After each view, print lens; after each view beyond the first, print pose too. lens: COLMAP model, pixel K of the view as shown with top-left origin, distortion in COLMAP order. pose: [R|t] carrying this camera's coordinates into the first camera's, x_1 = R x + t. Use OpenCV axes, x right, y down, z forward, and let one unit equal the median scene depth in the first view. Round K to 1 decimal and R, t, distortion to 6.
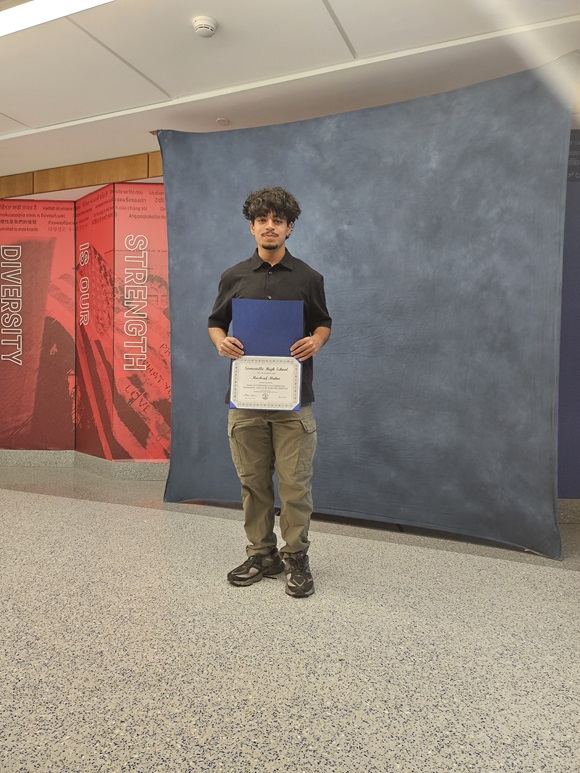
lens RADIAL K [[639.7, 0, 289.5], [0, 639.7, 413.7], [0, 0, 1]] dist [0.036491, -0.094307]
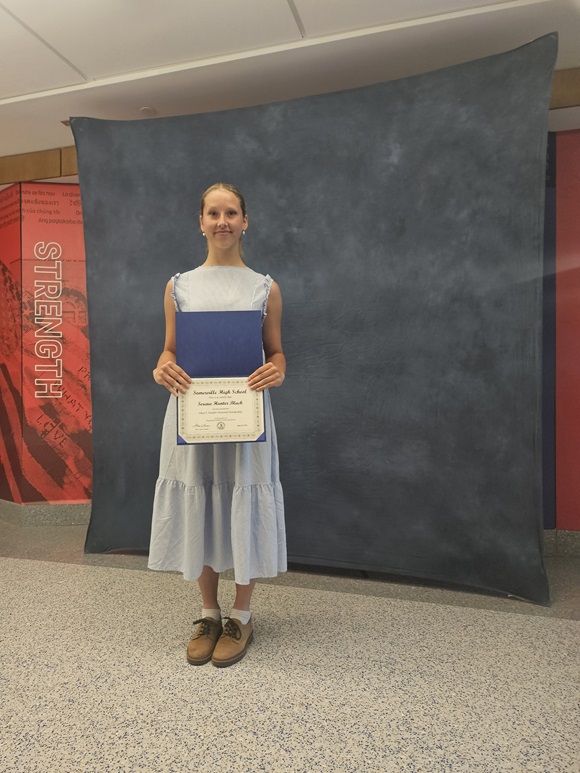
lens RADIAL K [[639.7, 0, 289.5], [0, 639.7, 413.7], [0, 0, 1]] dist [0.036491, -0.094307]
pose [[0.993312, -0.021452, 0.113449, -0.024802], [0.025075, 0.999217, -0.030605, -0.017091], [-0.112704, 0.033246, 0.993072, 0.154040]]
